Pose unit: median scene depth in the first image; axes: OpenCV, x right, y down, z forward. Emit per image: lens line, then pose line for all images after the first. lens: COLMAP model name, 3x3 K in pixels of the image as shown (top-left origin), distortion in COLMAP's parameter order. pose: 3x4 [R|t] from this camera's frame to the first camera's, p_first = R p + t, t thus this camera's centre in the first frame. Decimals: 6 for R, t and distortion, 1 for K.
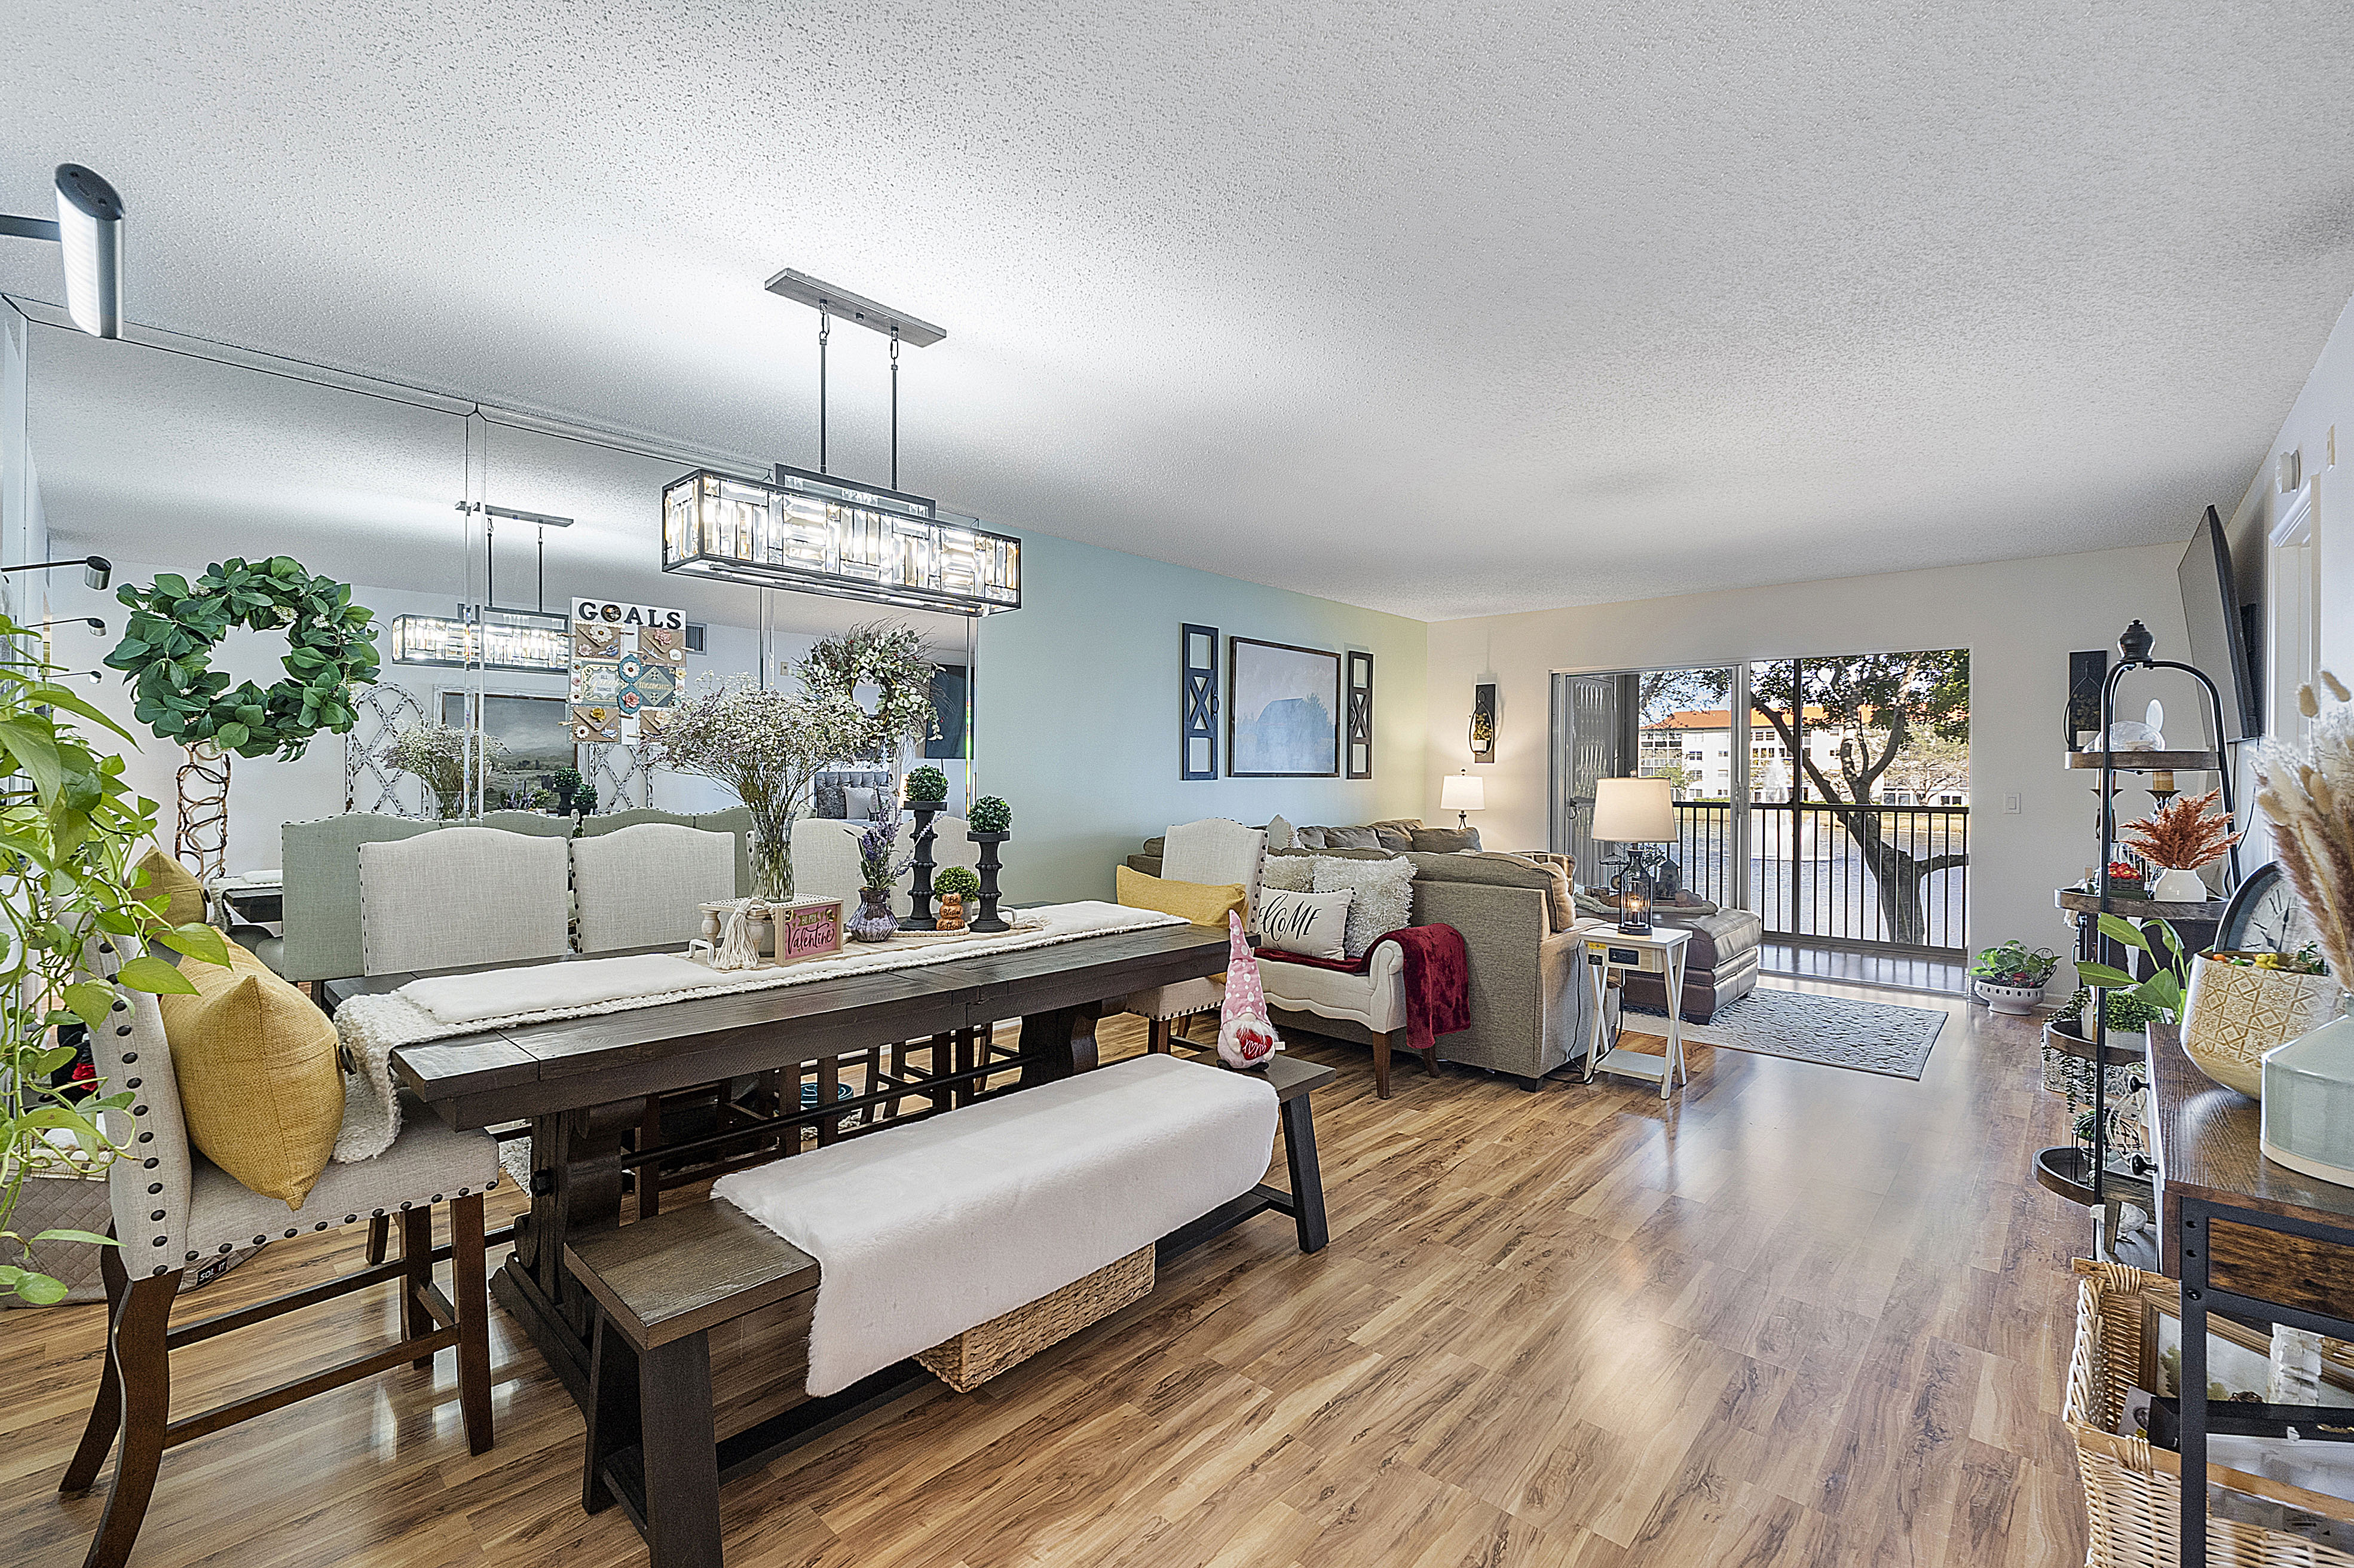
lens RADIAL K [[994.5, 0, 1177.0], [0, 994.5, 784.0], [0, 0, 1]] dist [-0.012305, 0.000054]
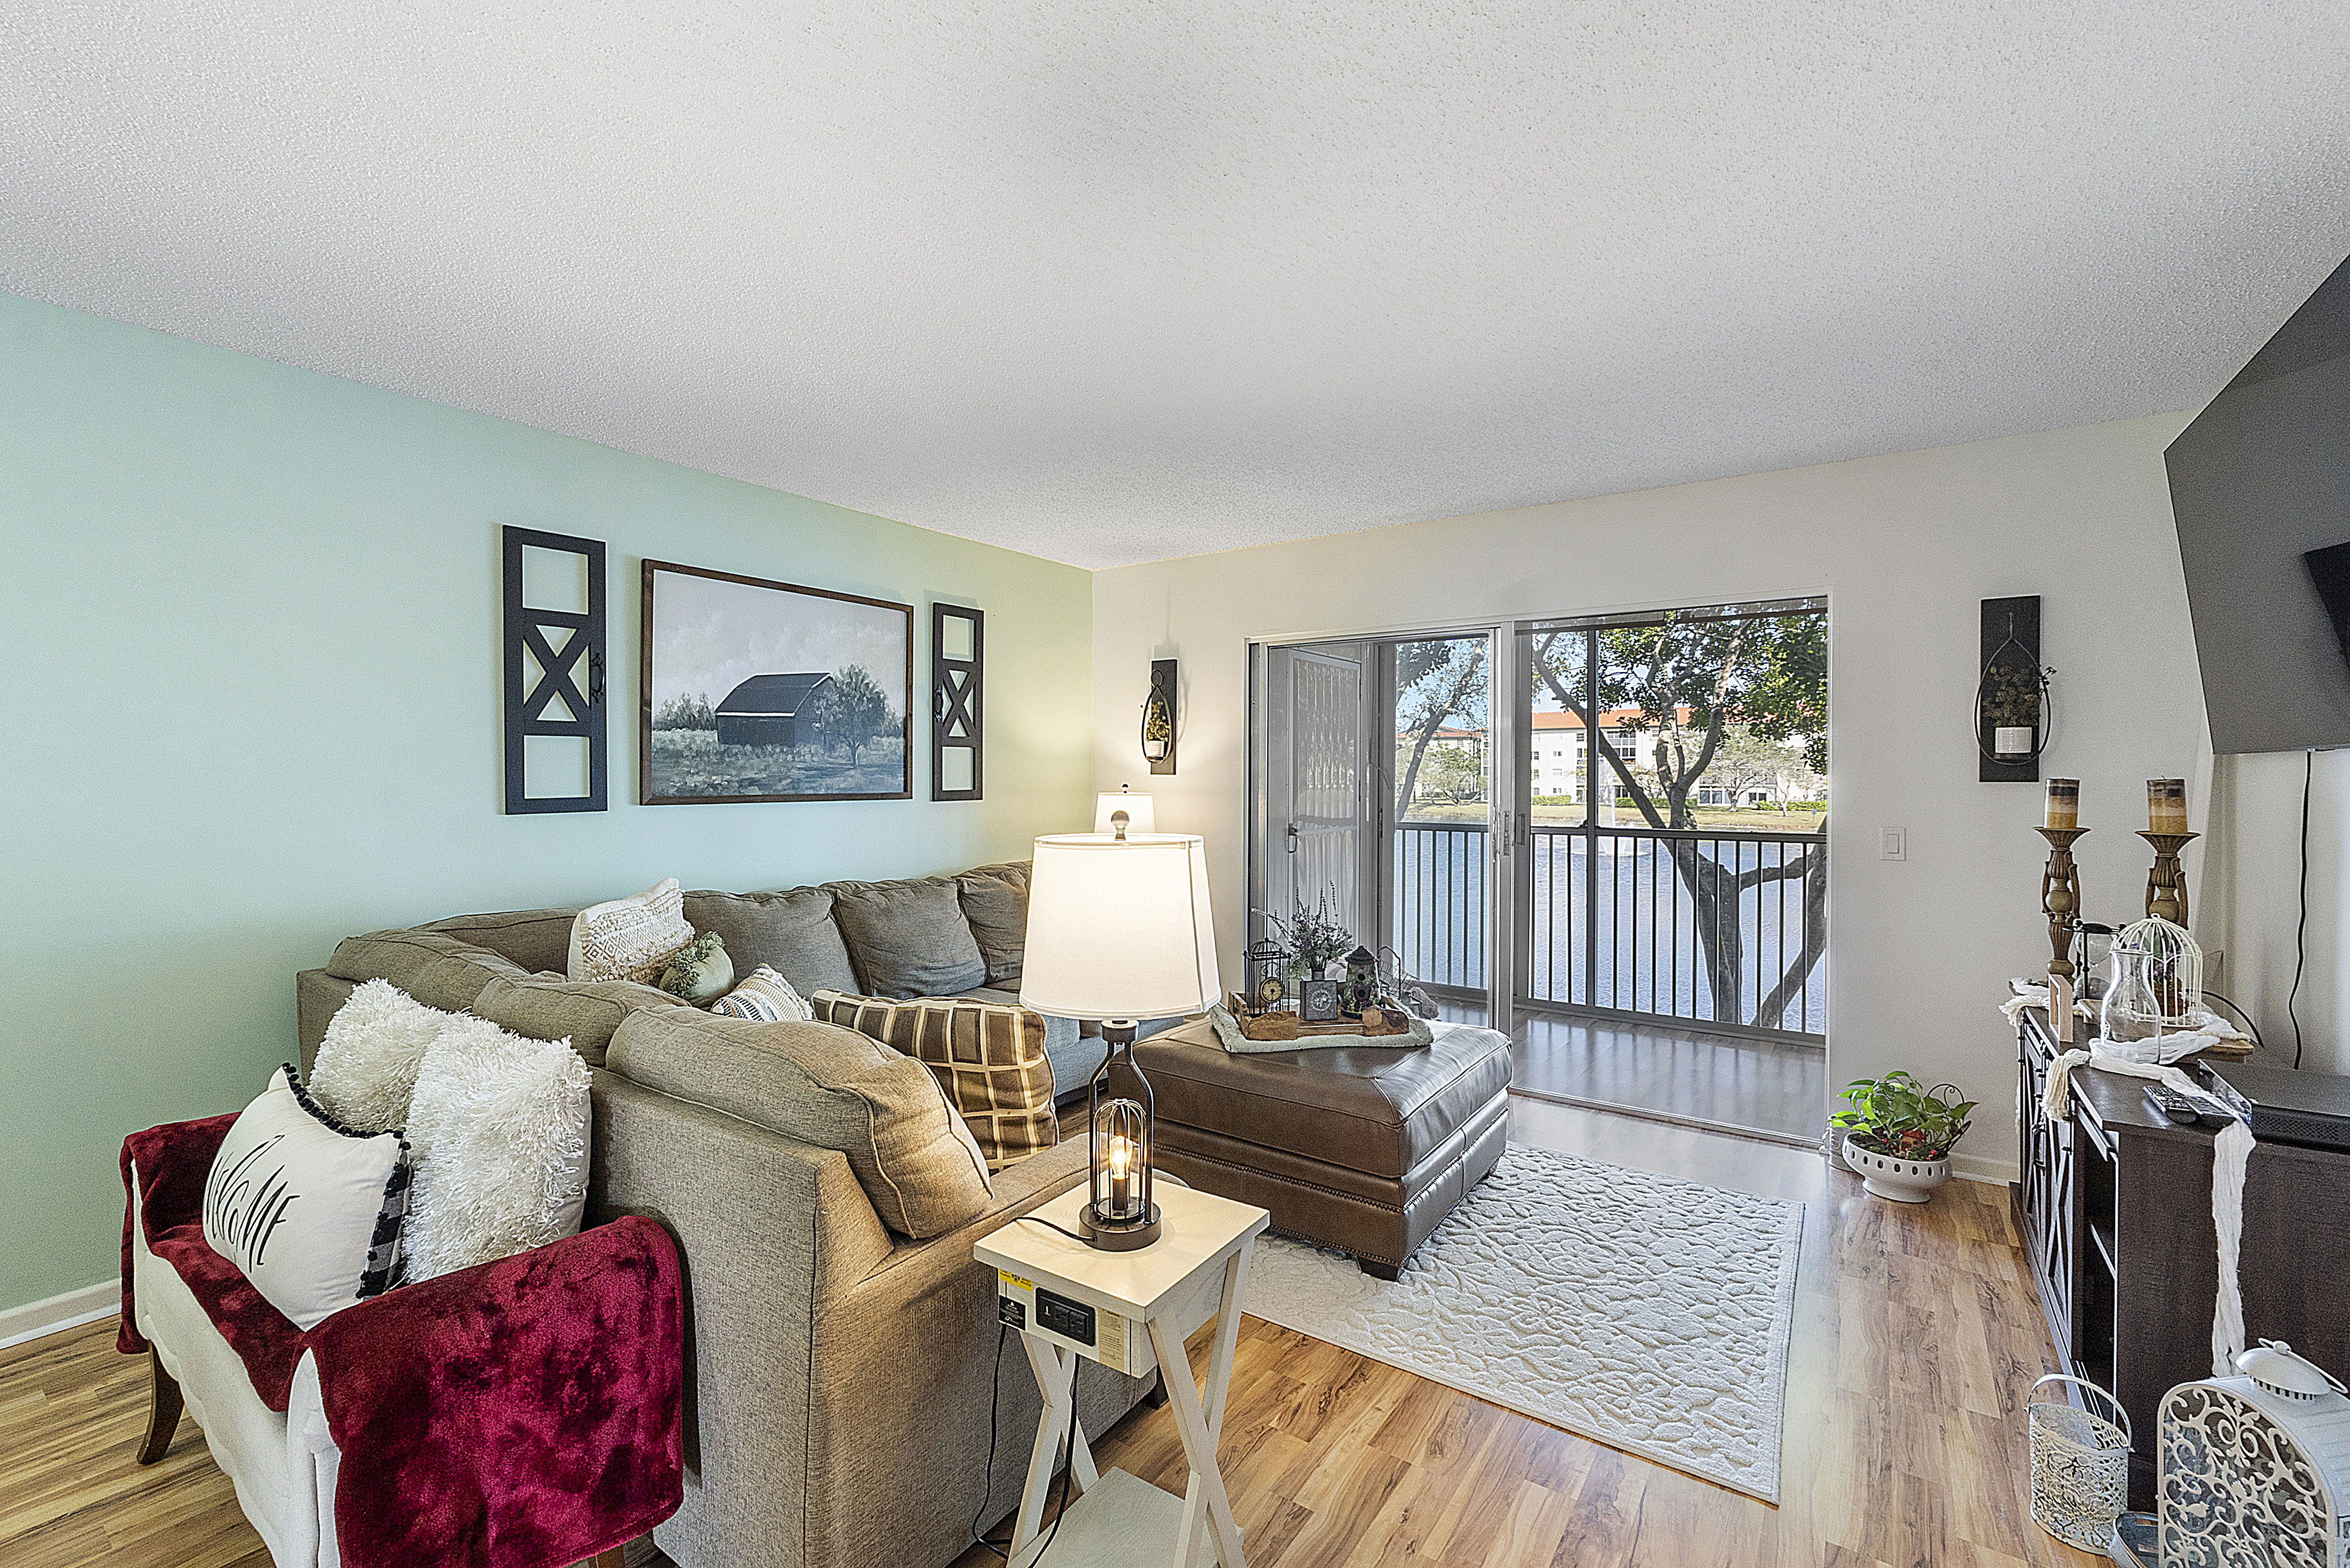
lens RADIAL K [[992.8, 0, 1175.0], [0, 992.8, 784.0], [0, 0, 1]] dist [-0.012305, 0.000054]
pose [[0.991166, -0.003279, 0.132589, 0.259460], [0.003202, 0.999995, 0.000792, -0.017211], [-0.132591, -0.000360, 0.991171, 0.364642]]
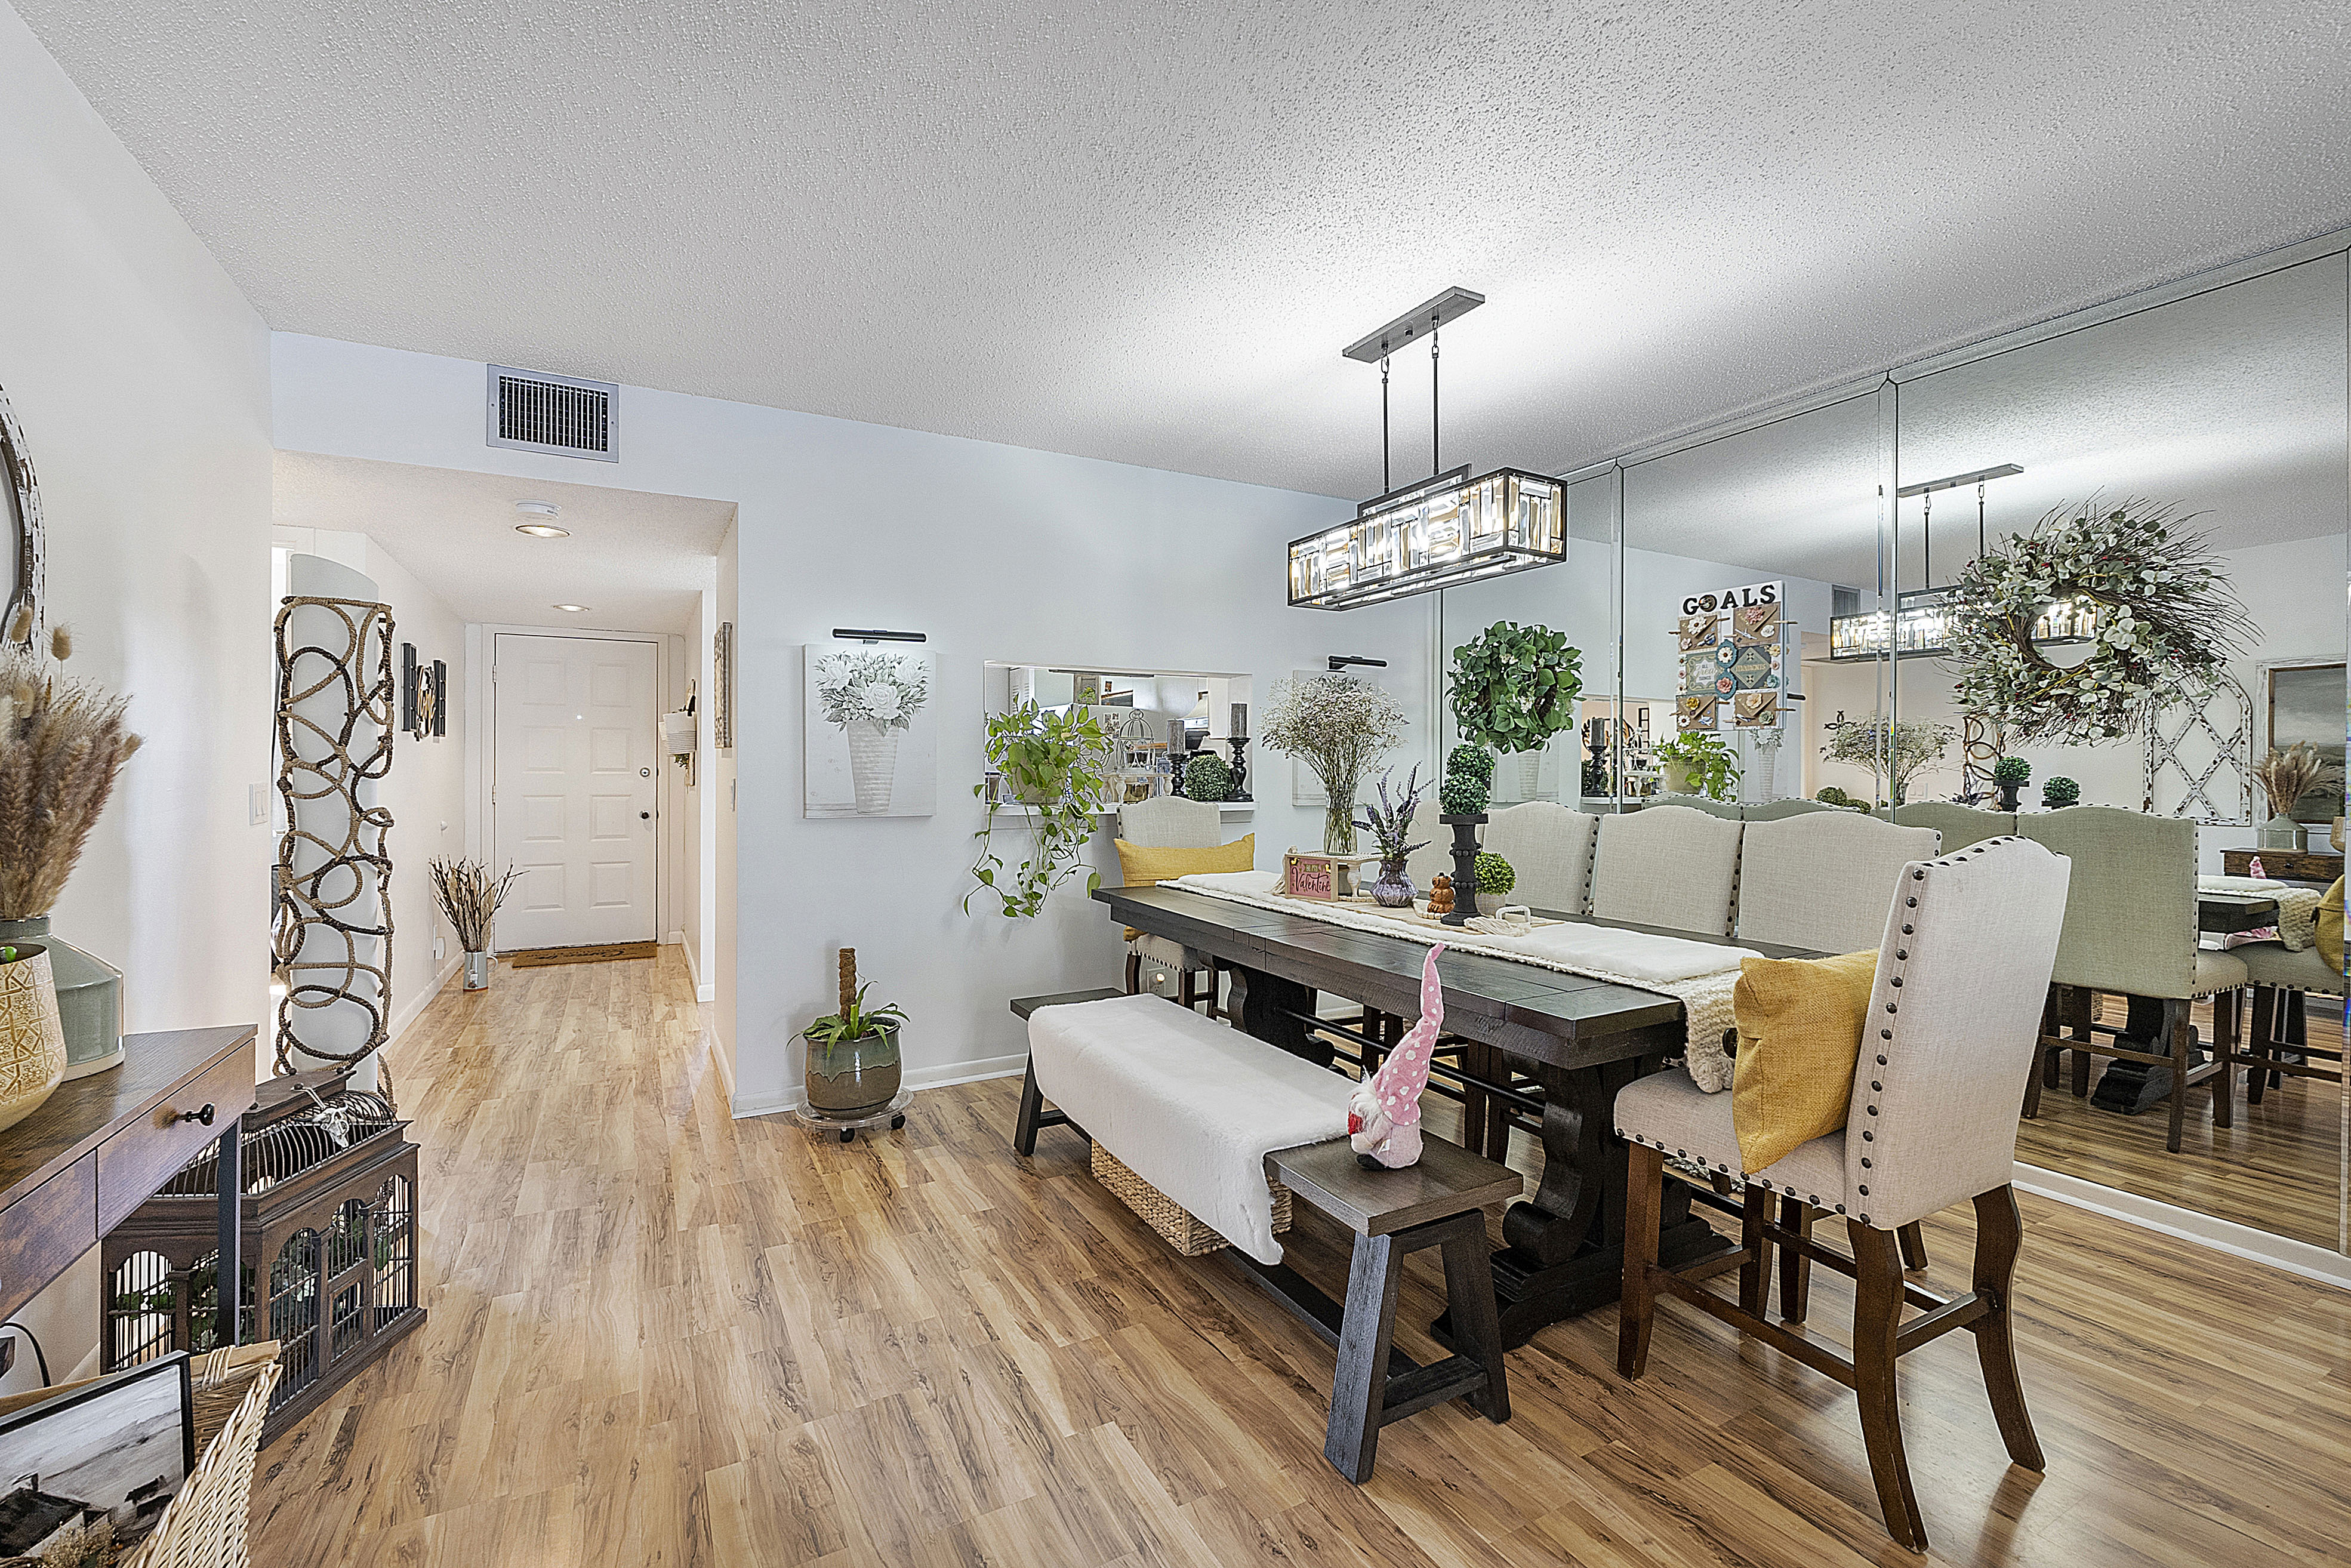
lens RADIAL K [[1001.9, 0, 1175.5], [0, 1001.9, 784.0], [0, 0, 1]] dist [-0.002015, -0.000368]
pose [[-0.318617, 0.005358, -0.947868, 0.311521], [-0.013288, 0.999861, 0.010118, 0.006086], [0.947790, 0.015819, -0.318501, 0.430851]]
